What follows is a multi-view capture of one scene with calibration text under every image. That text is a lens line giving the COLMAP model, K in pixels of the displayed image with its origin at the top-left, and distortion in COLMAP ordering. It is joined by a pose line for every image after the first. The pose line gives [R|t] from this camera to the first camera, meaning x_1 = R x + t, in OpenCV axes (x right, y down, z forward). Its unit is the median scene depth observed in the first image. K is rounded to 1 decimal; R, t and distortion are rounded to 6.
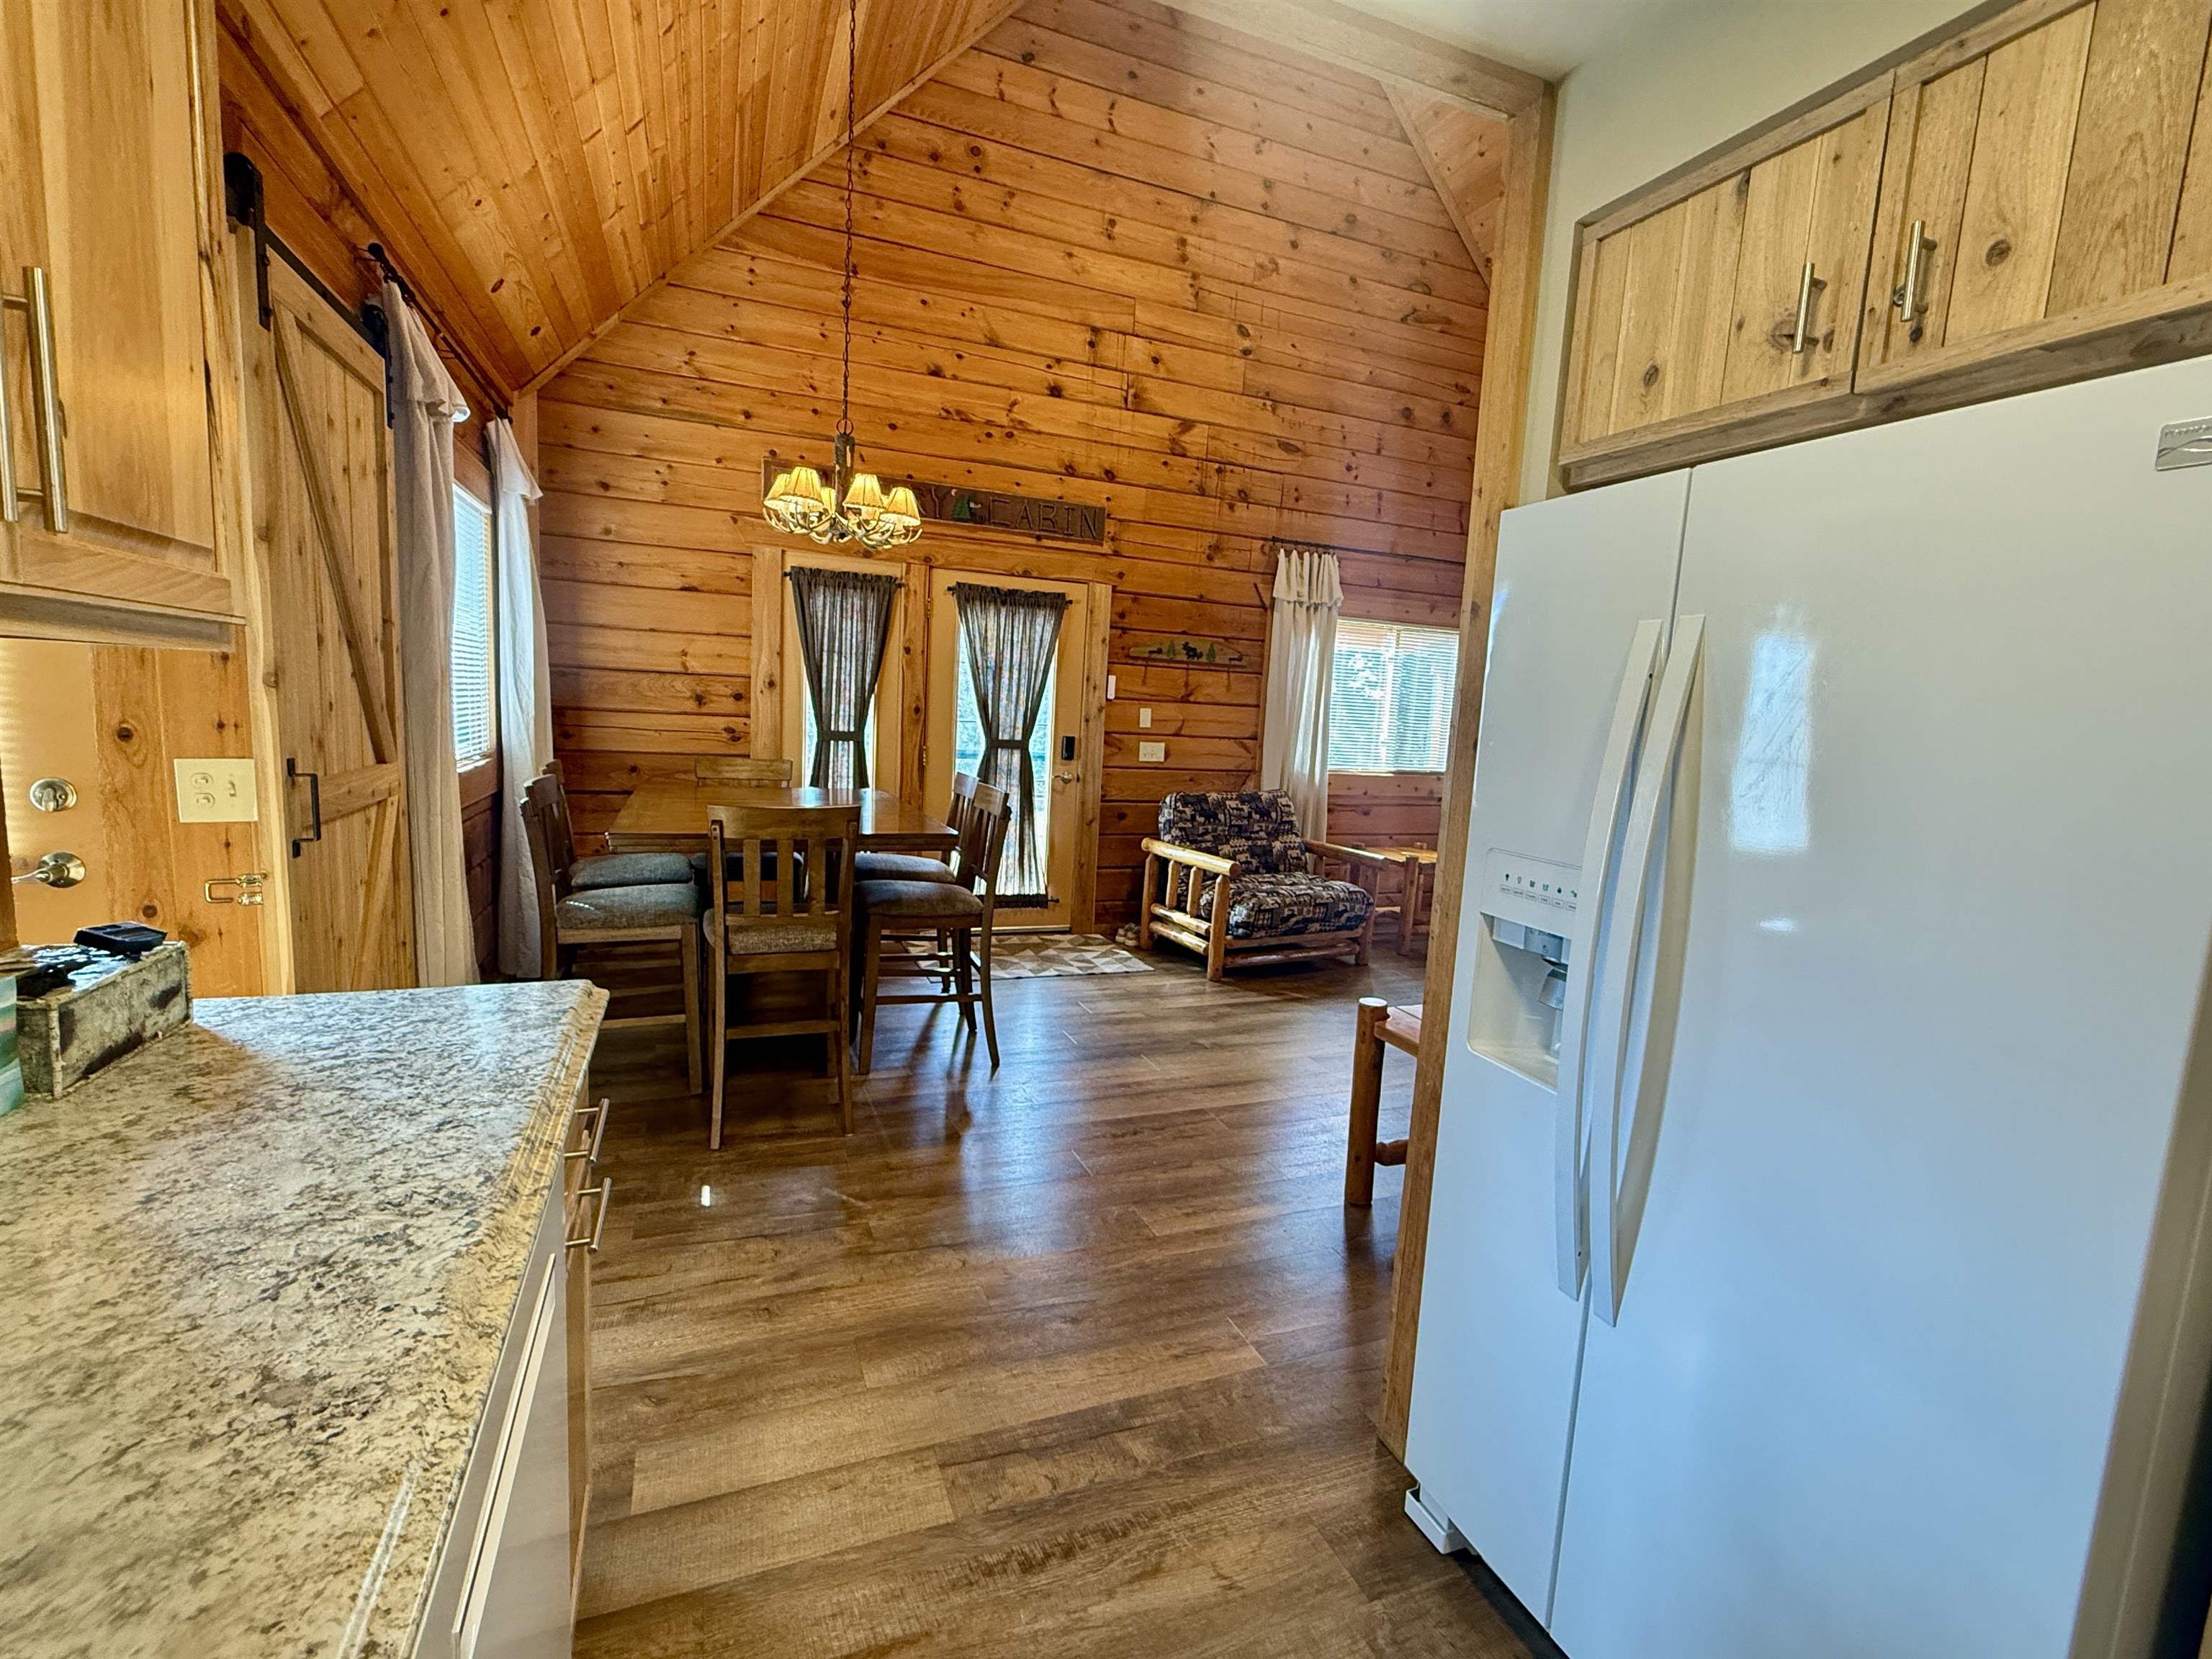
lens RADIAL K [[974.5, 0, 1100.4], [0, 974.5, 830.7], [0, 0, 1]] dist [-0.001873, 0.000004]
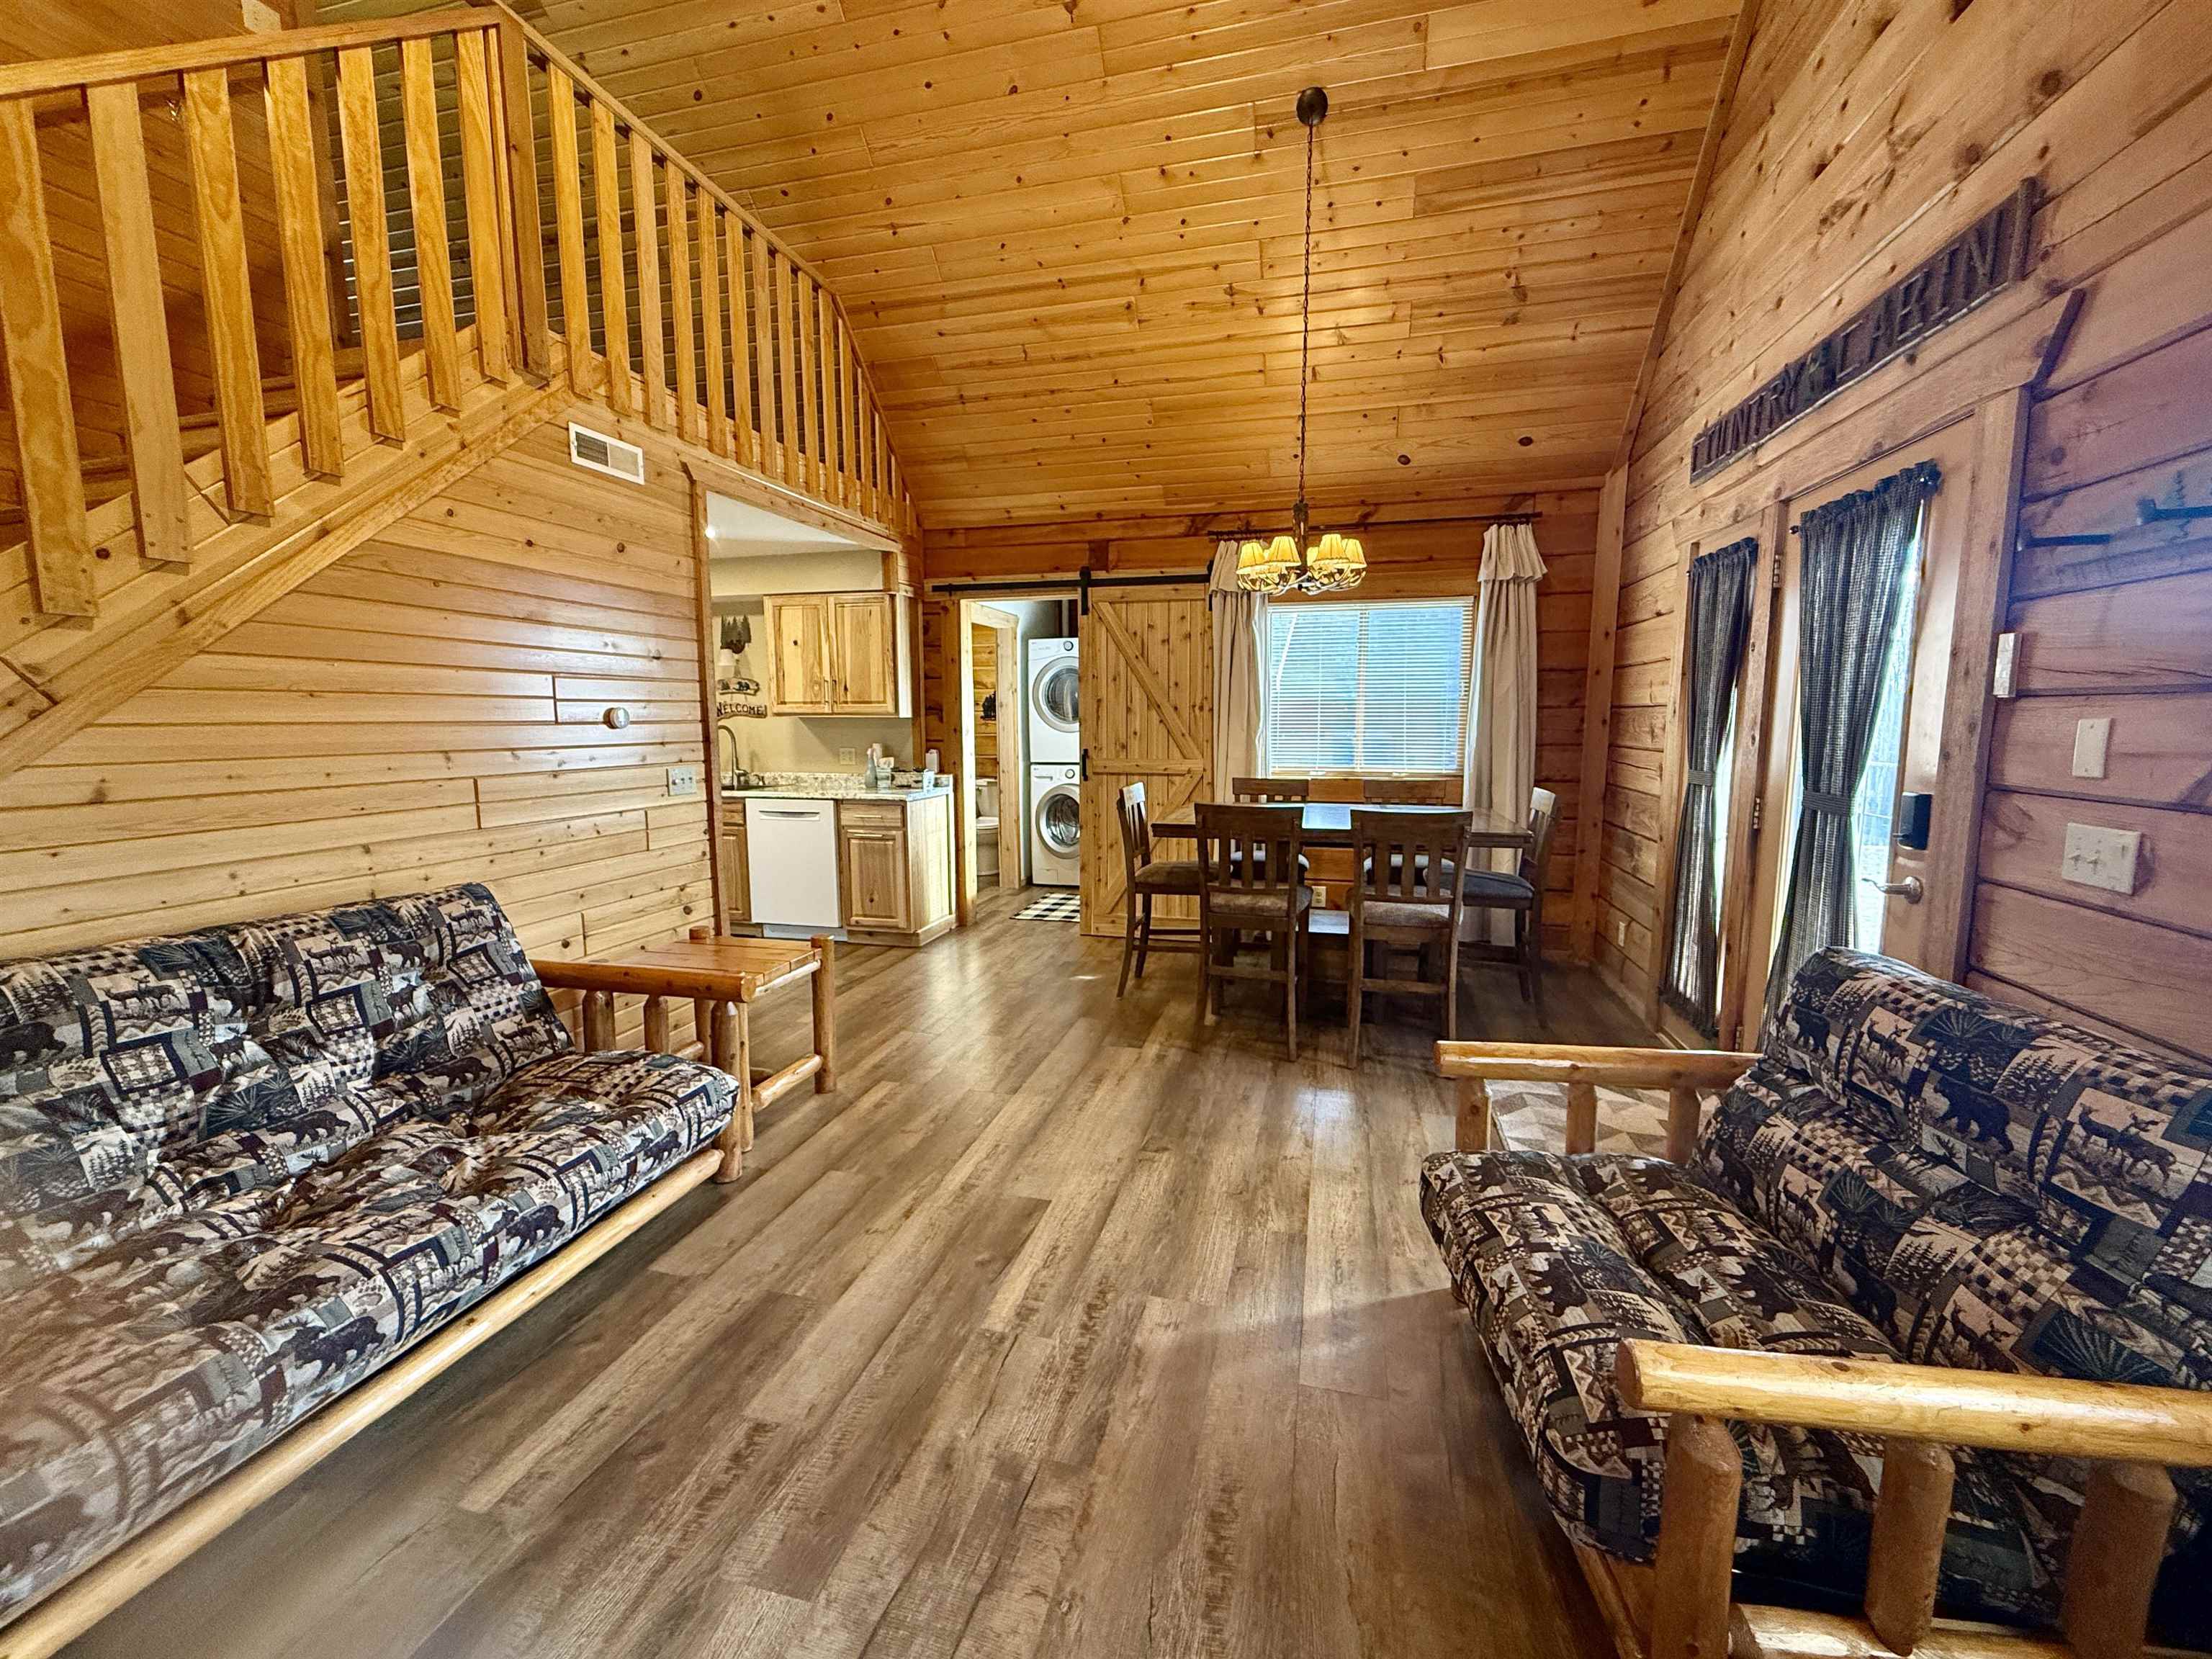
lens RADIAL K [[898.8, 0, 1106.0], [0, 898.8, 829.5], [0, 0, 1]] dist [0.000785, -0.000317]
pose [[-0.590603, 0.049176, -0.805462, 0.498049], [-0.130126, 0.979275, 0.155202, -0.097745], [0.796401, 0.196474, -0.571964, 0.959024]]
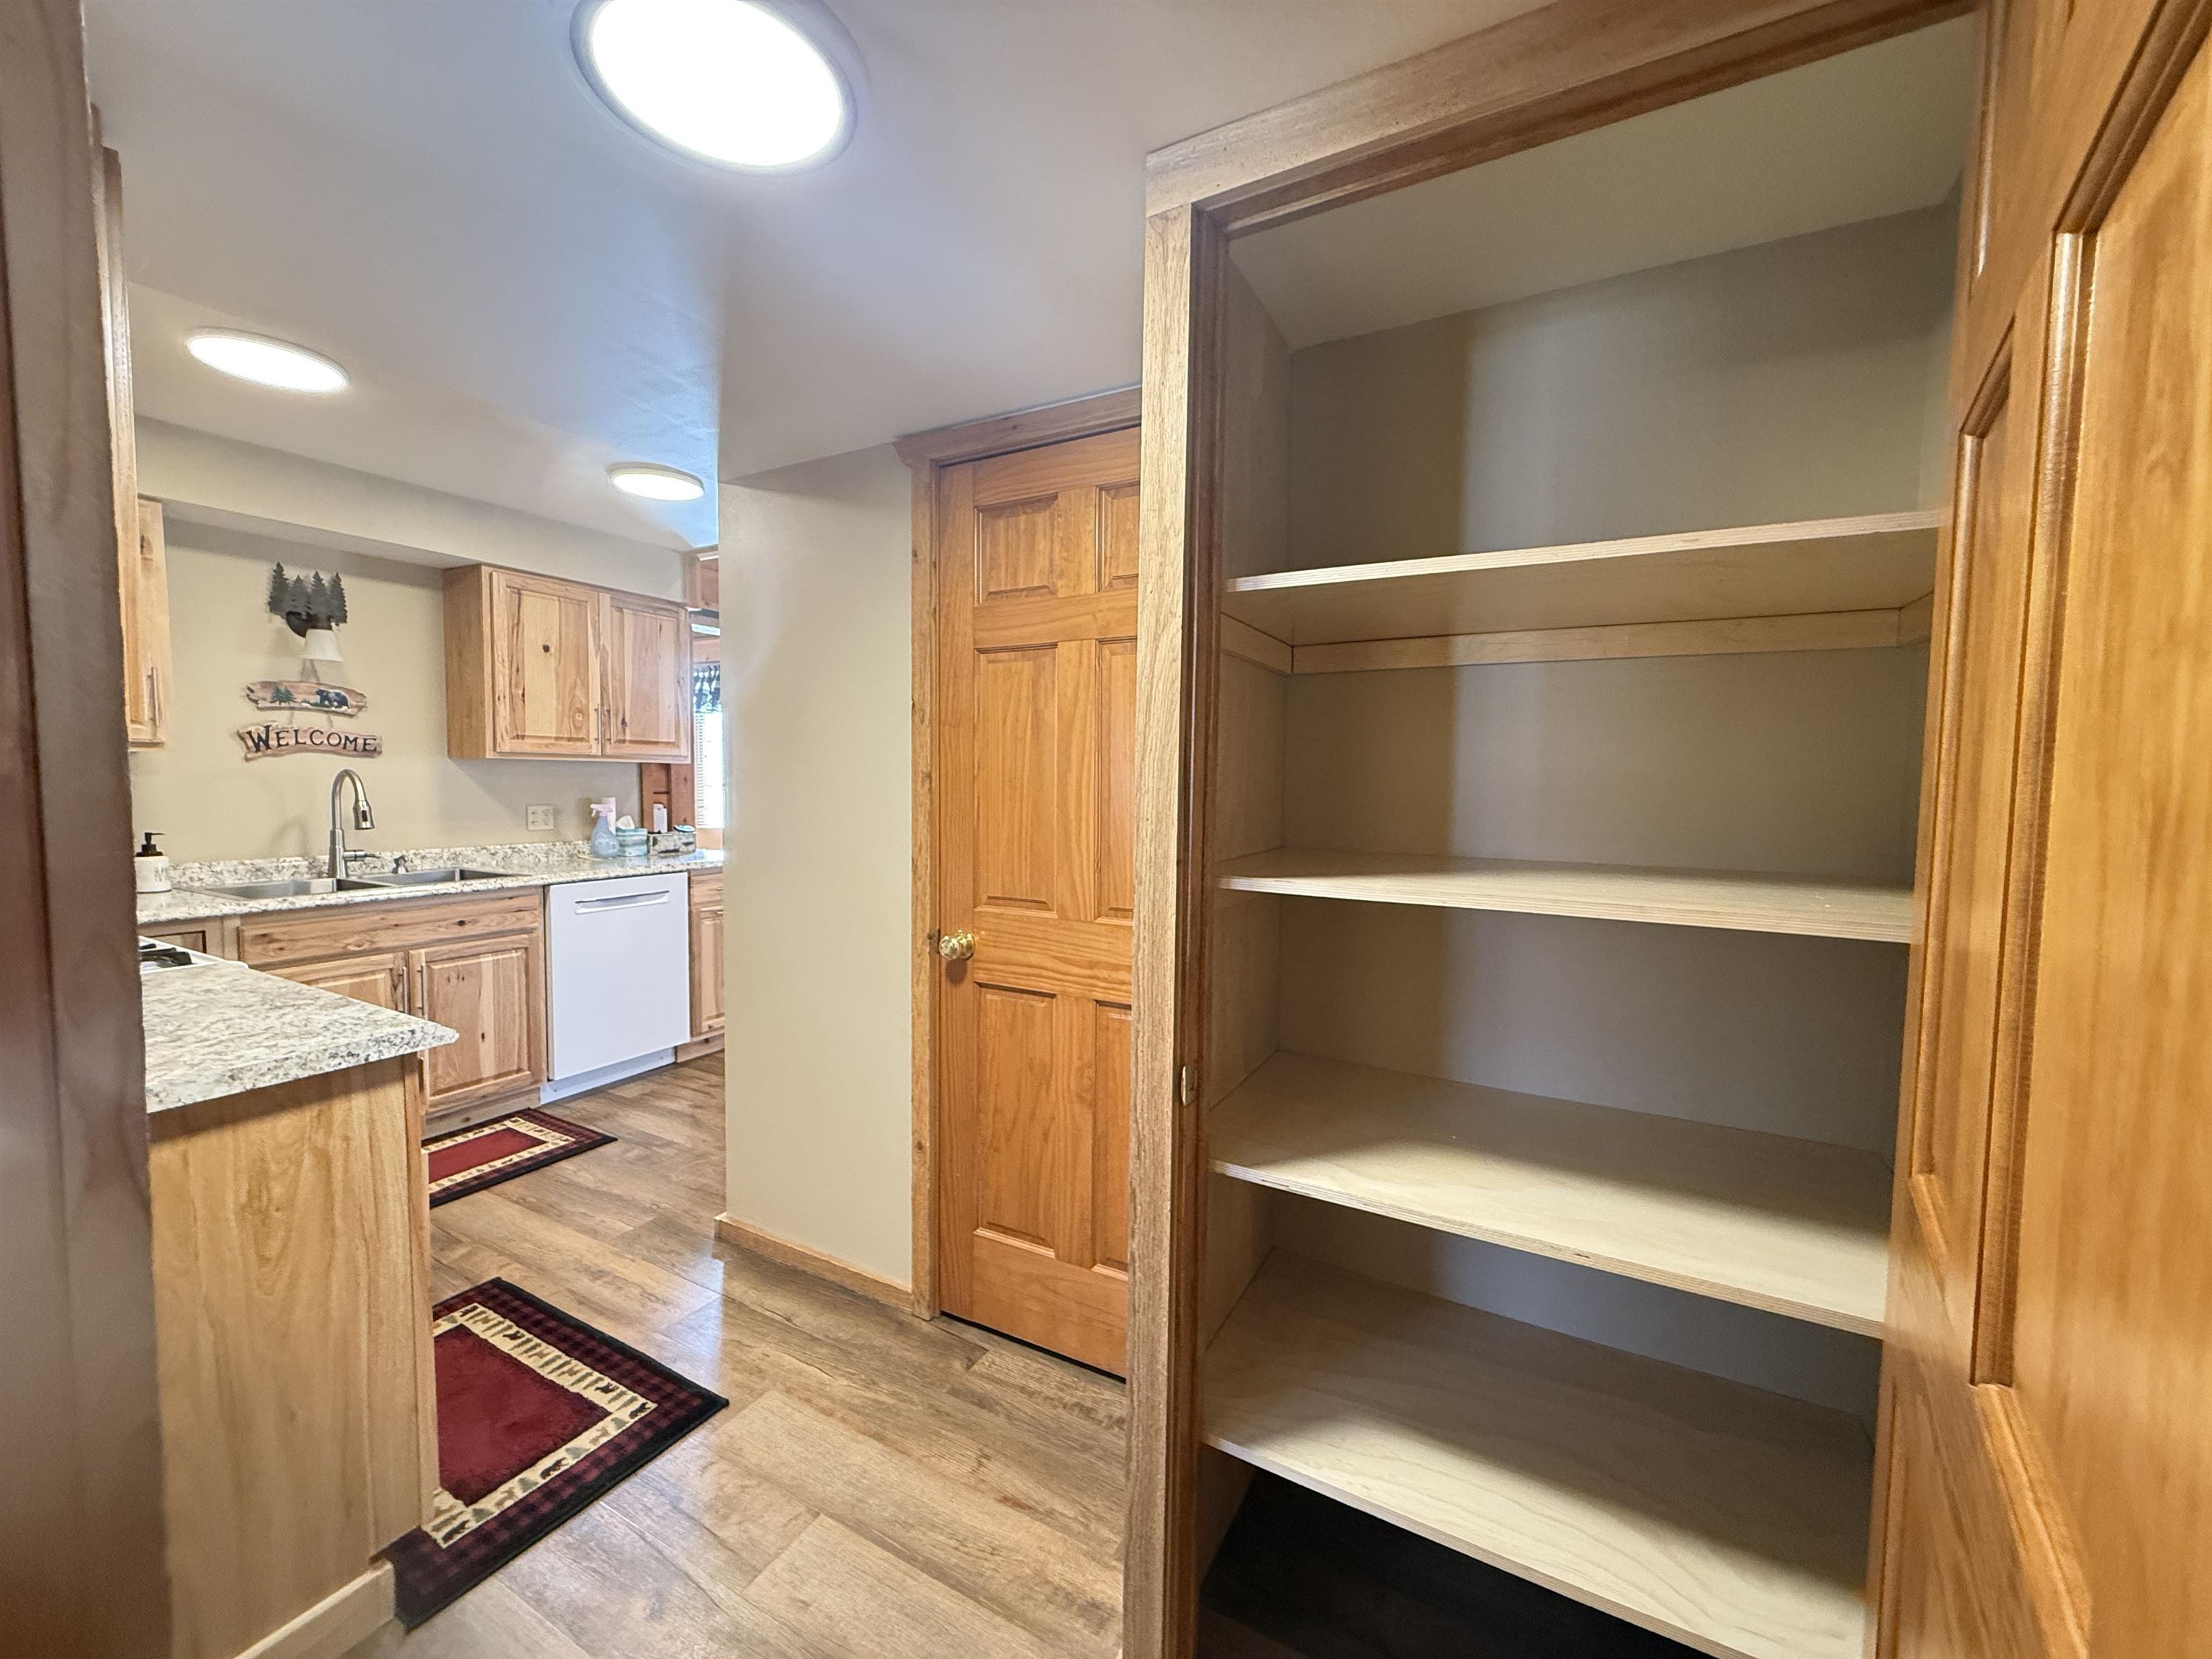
lens RADIAL K [[877.4, 0, 1098.3], [0, 877.4, 829.0], [0, 0, 1]] dist [-0.000204, -0.000115]
pose [[0.633884, 0.001388, -0.773427, 0.648840], [-0.079614, 0.994803, -0.063466, 0.041220], [0.769319, 0.101806, 0.630701, -0.014576]]
